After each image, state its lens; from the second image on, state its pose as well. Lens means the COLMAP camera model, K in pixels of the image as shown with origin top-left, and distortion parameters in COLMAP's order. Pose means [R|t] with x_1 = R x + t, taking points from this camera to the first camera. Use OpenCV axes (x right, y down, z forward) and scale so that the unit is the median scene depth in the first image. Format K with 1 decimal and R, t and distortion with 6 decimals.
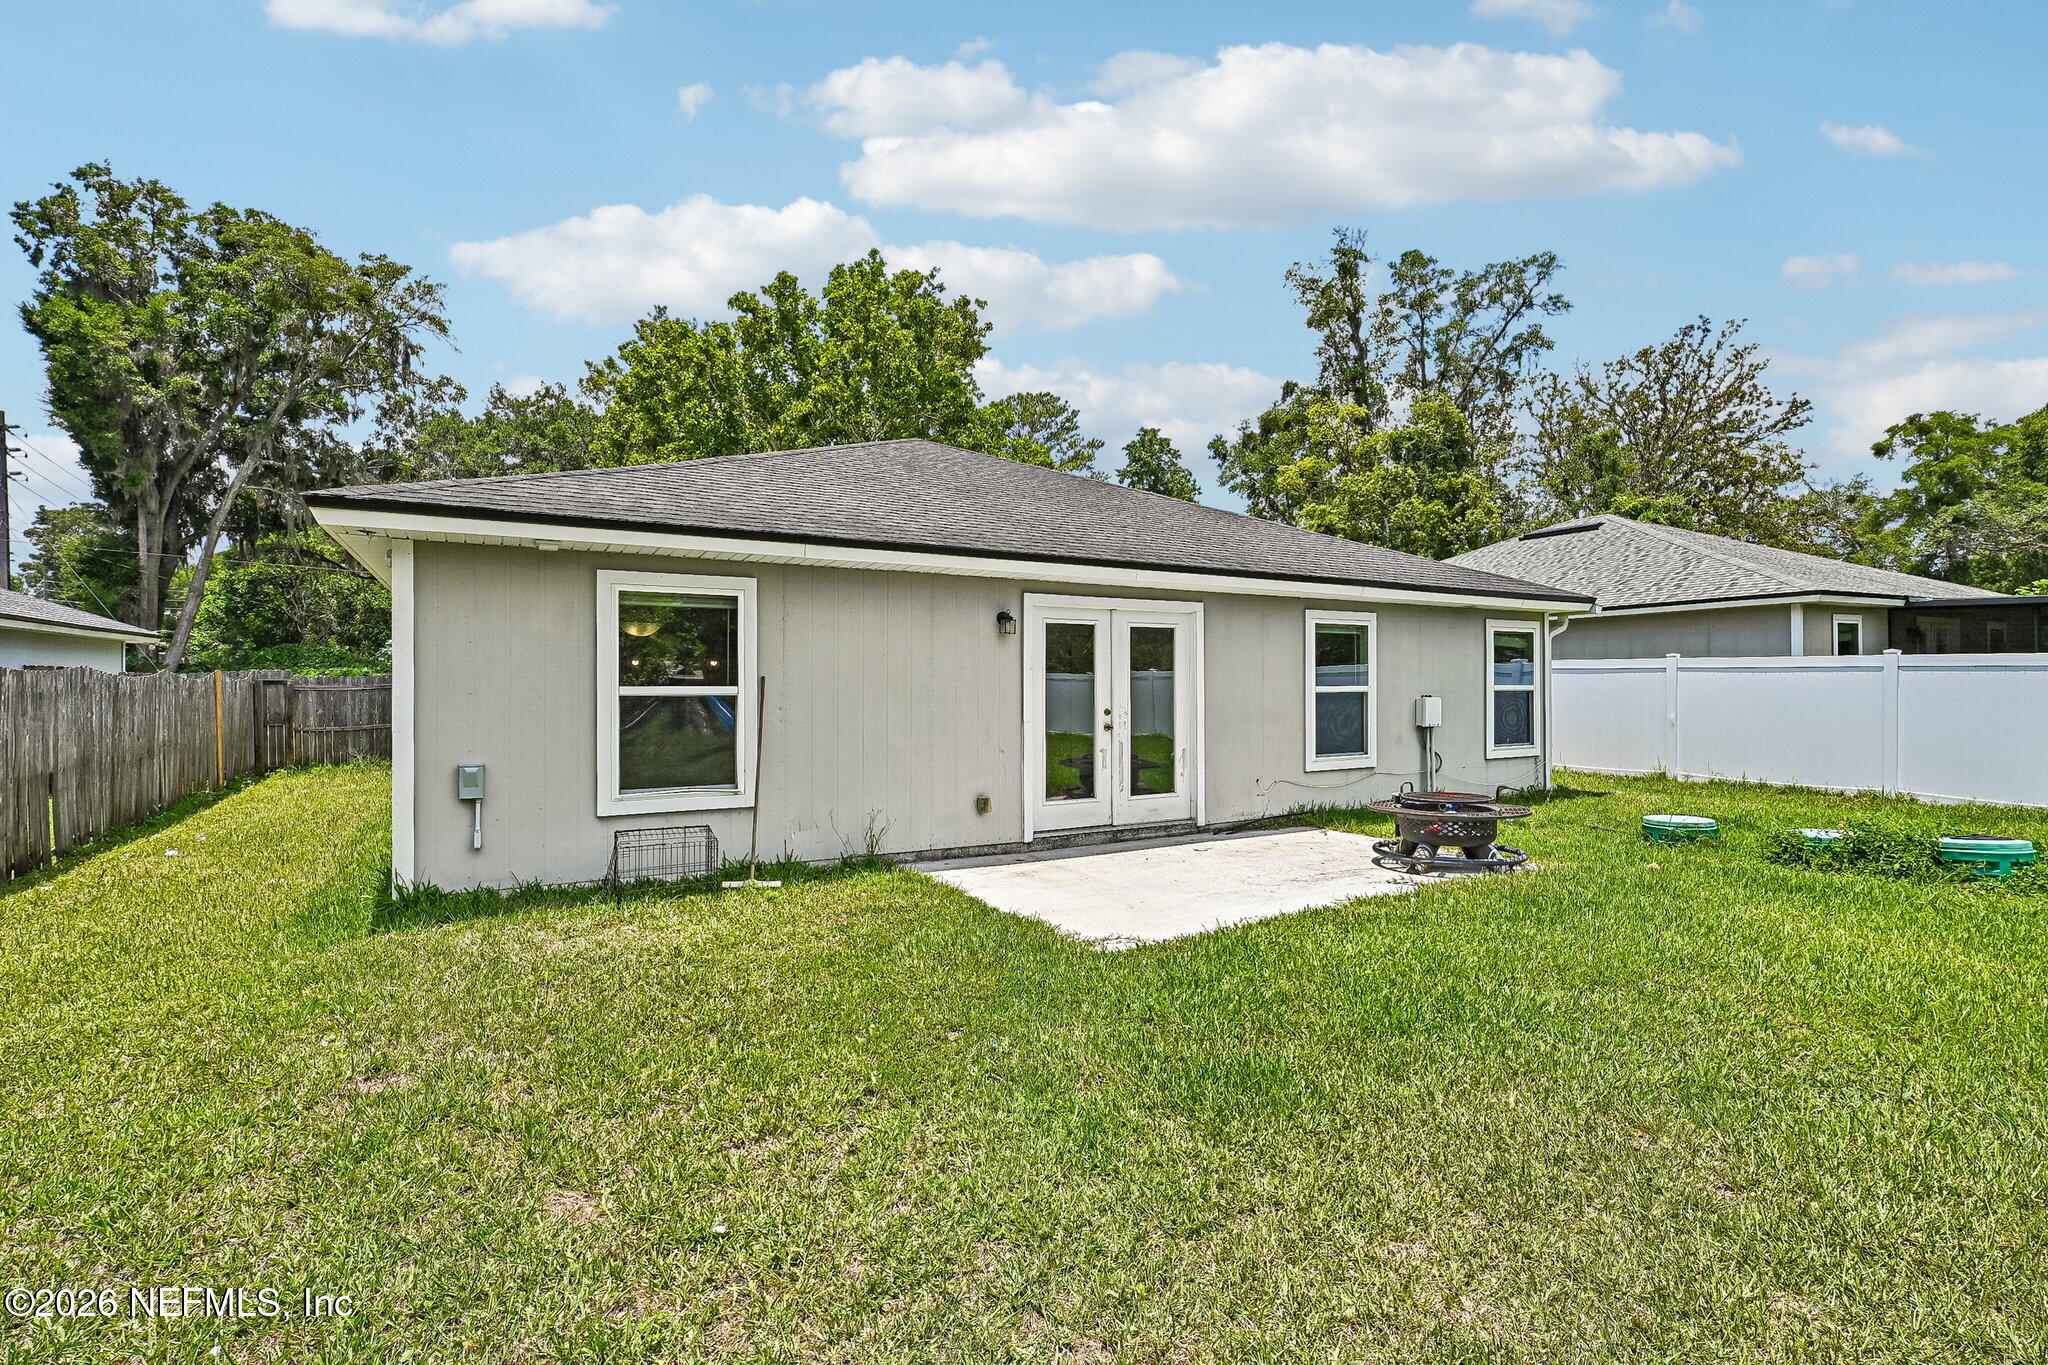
lens RADIAL K [[926.0, 0, 1021.5], [0, 926.0, 676.8], [0, 0, 1]] dist [0.004092, -0.002014]
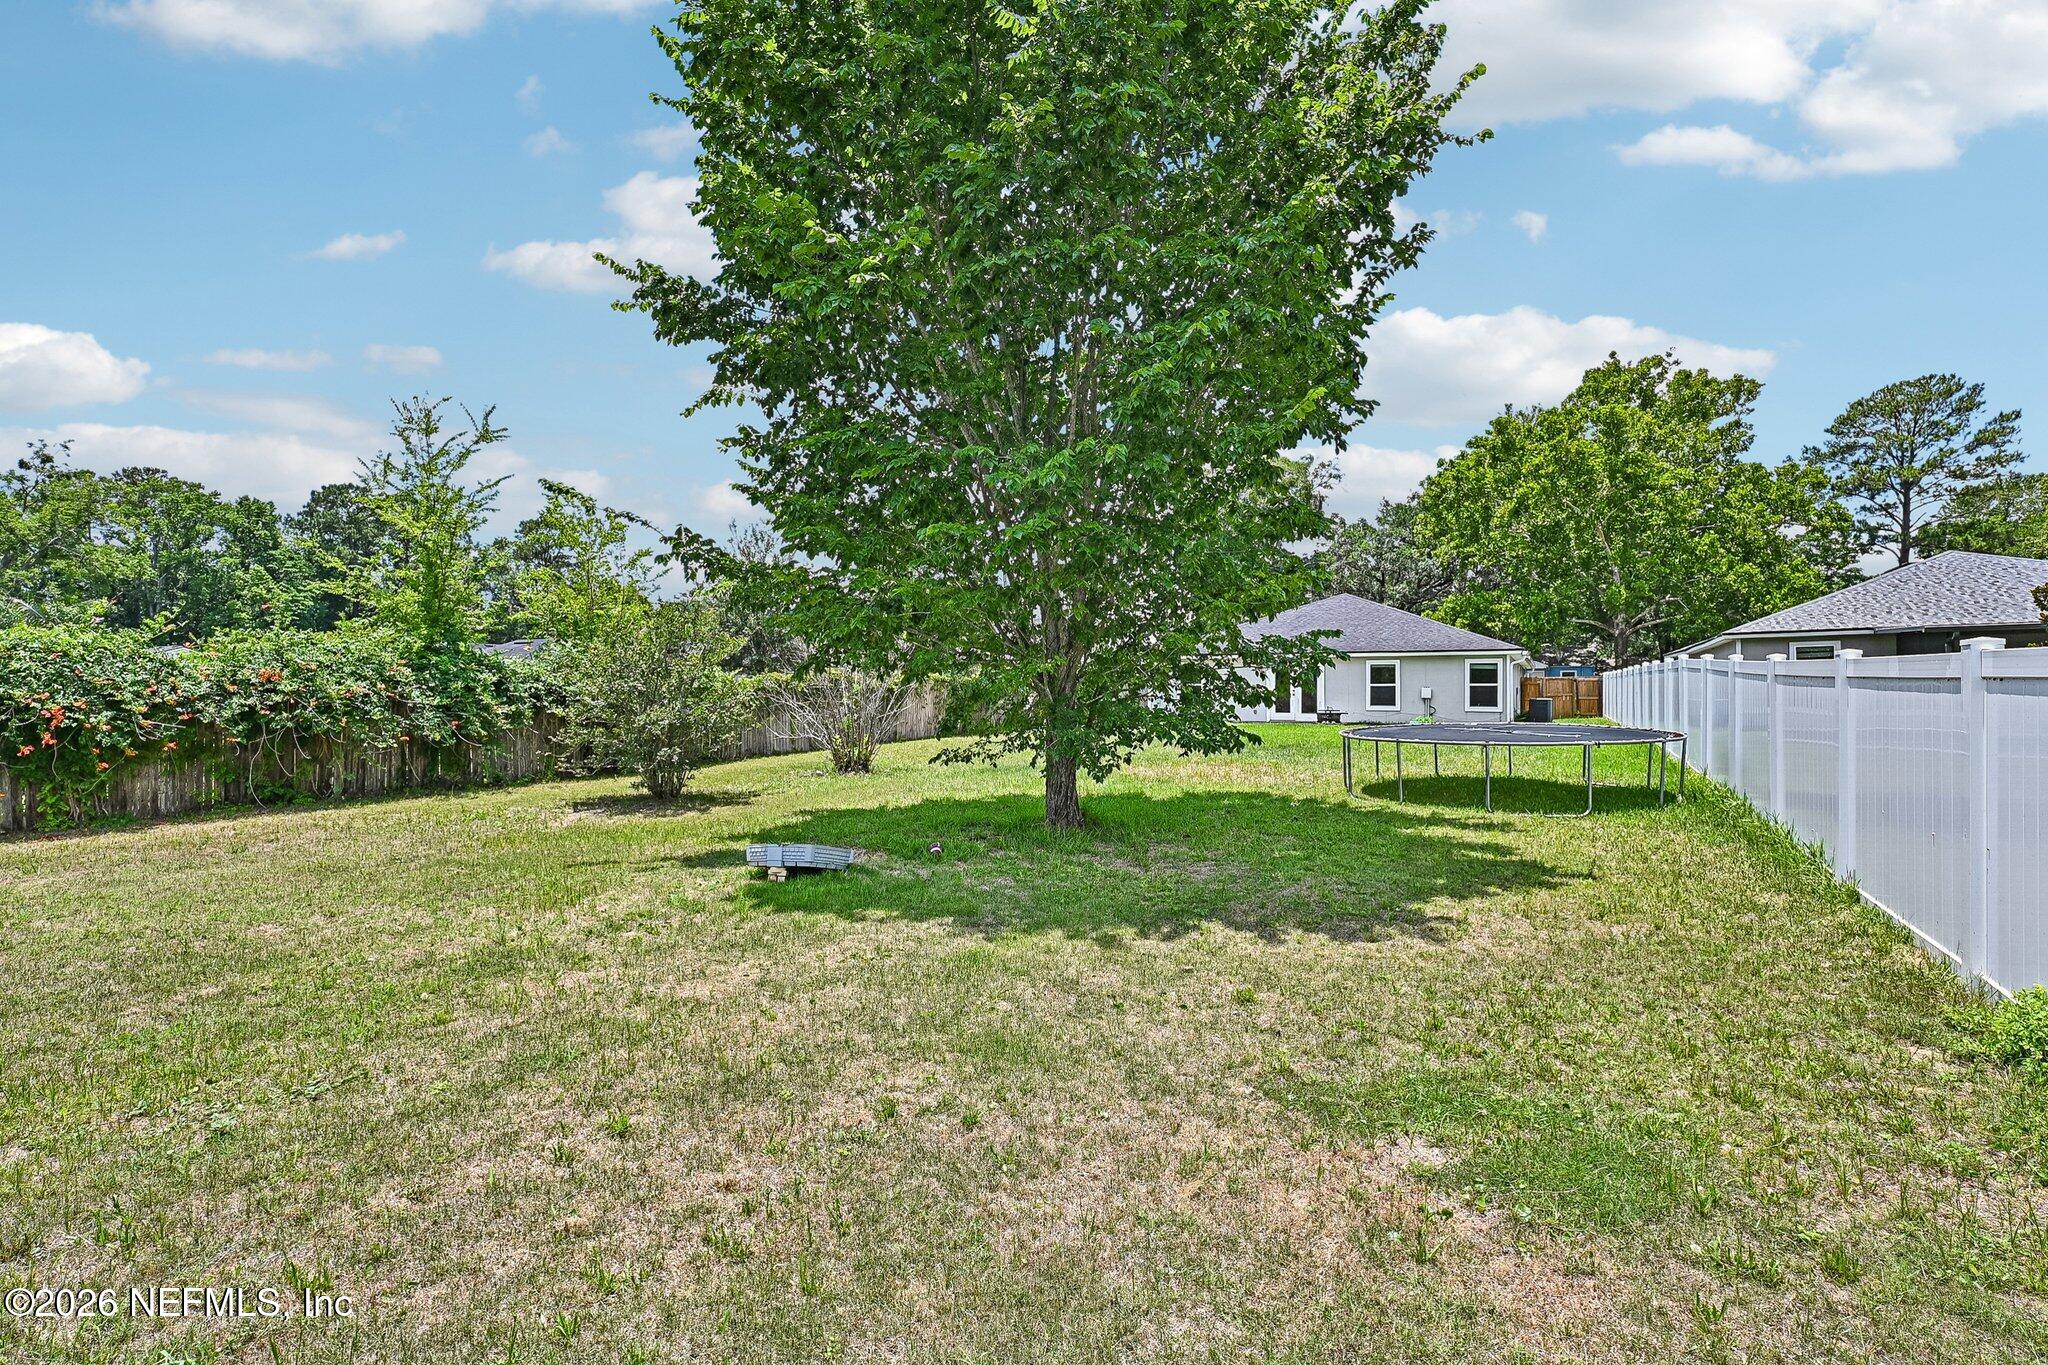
lens RADIAL K [[926.0, 0, 1025.5], [0, 926.0, 668.4], [0, 0, 1]] dist [0.004092, -0.002014]
pose [[0.514851, -0.020672, -0.857031, 1.920112], [0.000665, 0.999719, -0.023714, 0.024590], [0.857280, 0.011639, 0.514720, -1.317085]]
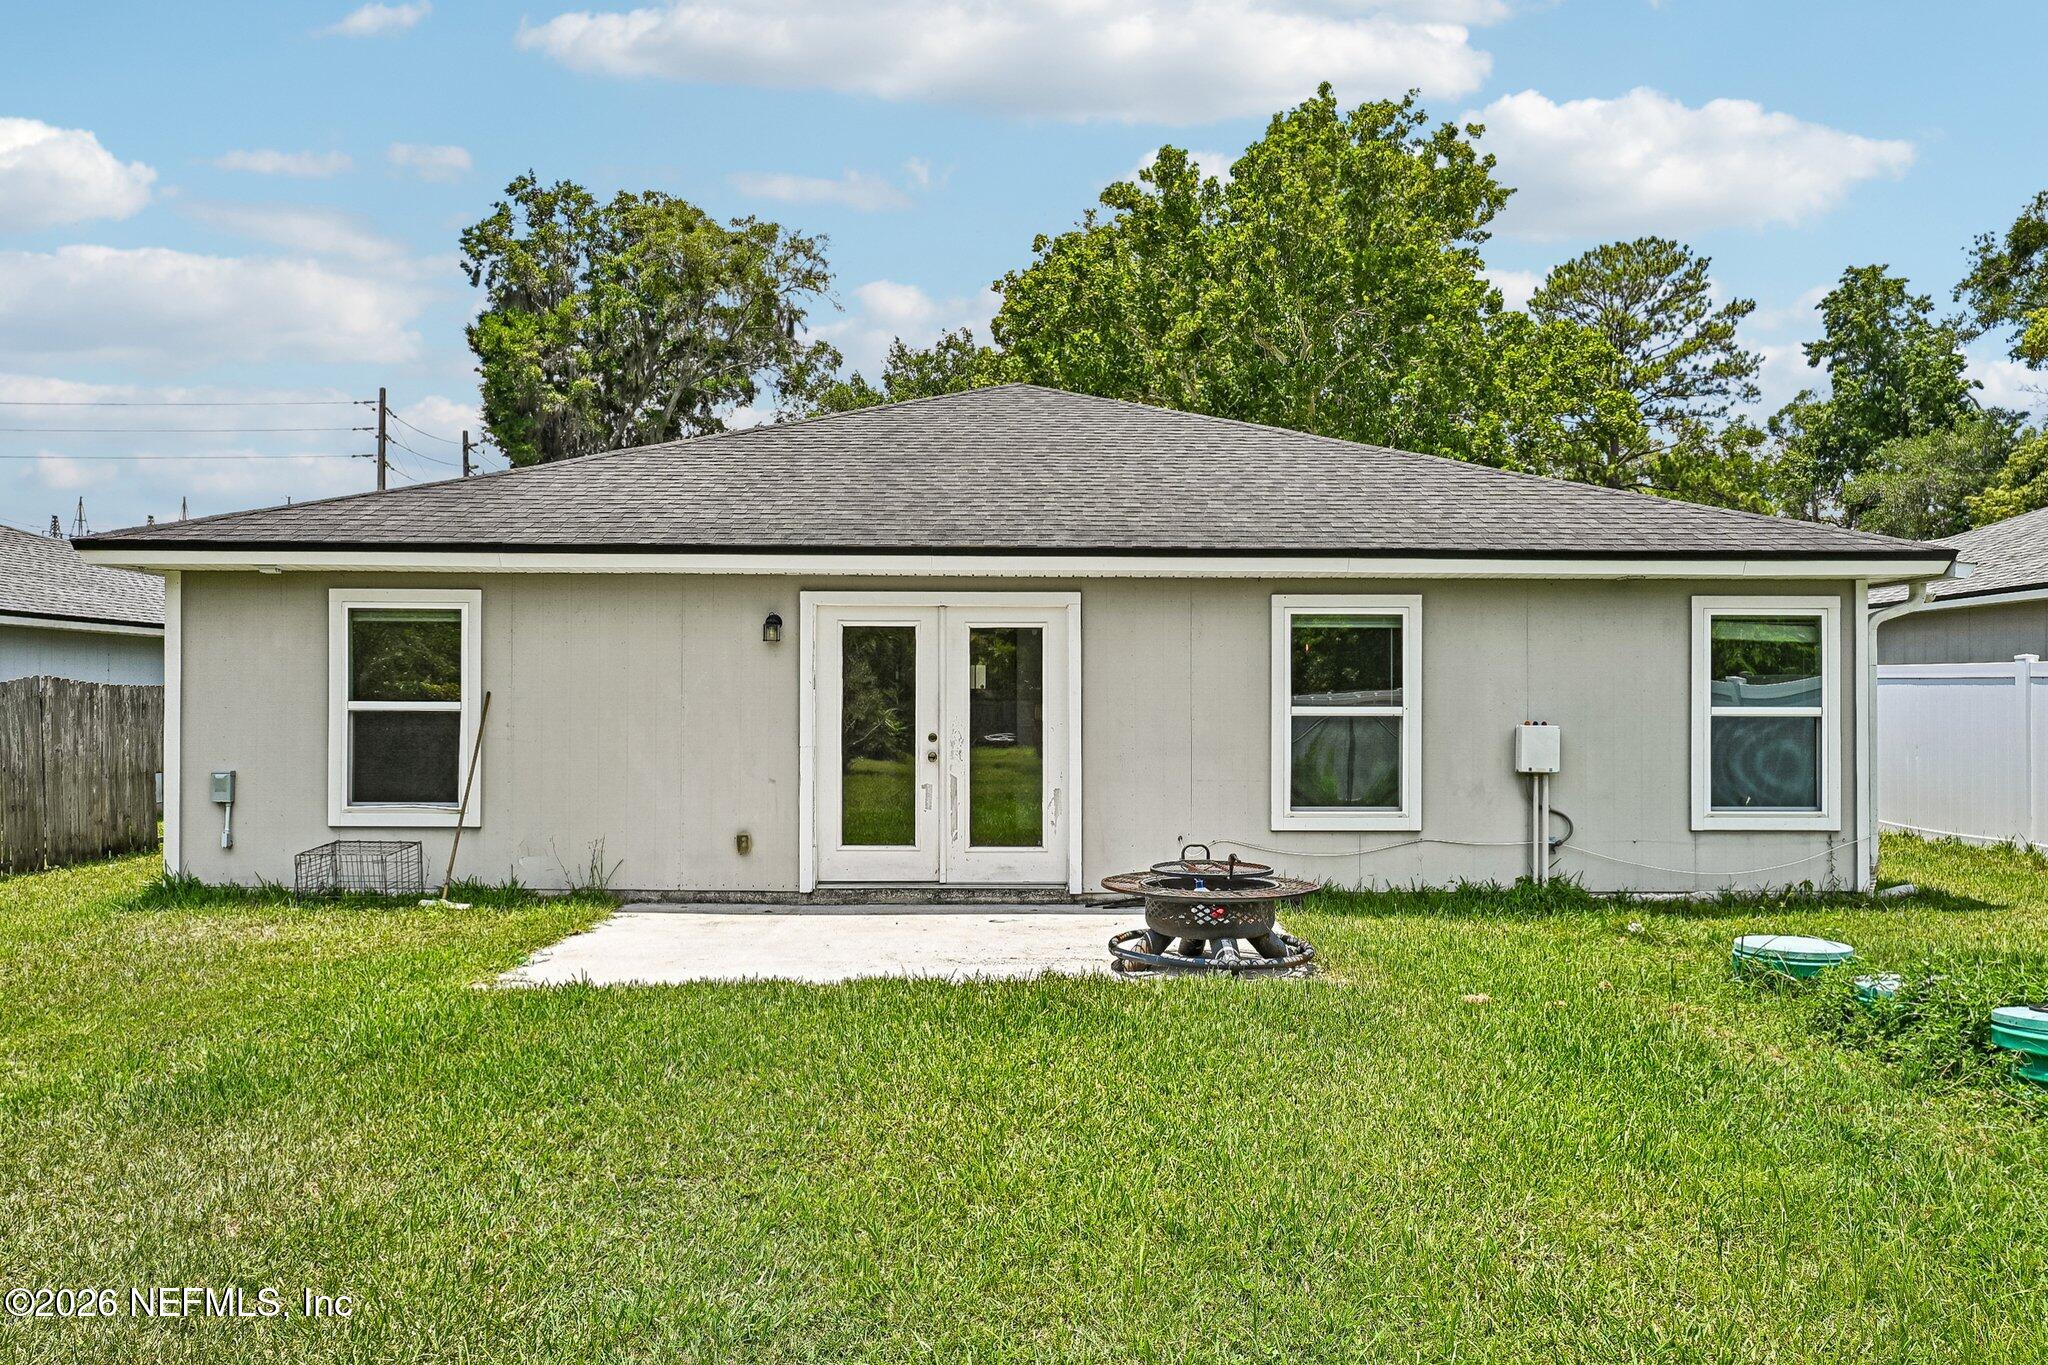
lens RADIAL K [[1322.8, 0, 1021.7], [0, 1322.8, 684.7], [0, 0, 1]] dist [-0.002240, 0.002208]
pose [[0.874598, -0.000481, -0.484849, 0.479934], [-0.000723, 0.999997, -0.002295, -0.002684], [0.484849, 0.002358, 0.874595, 0.039429]]
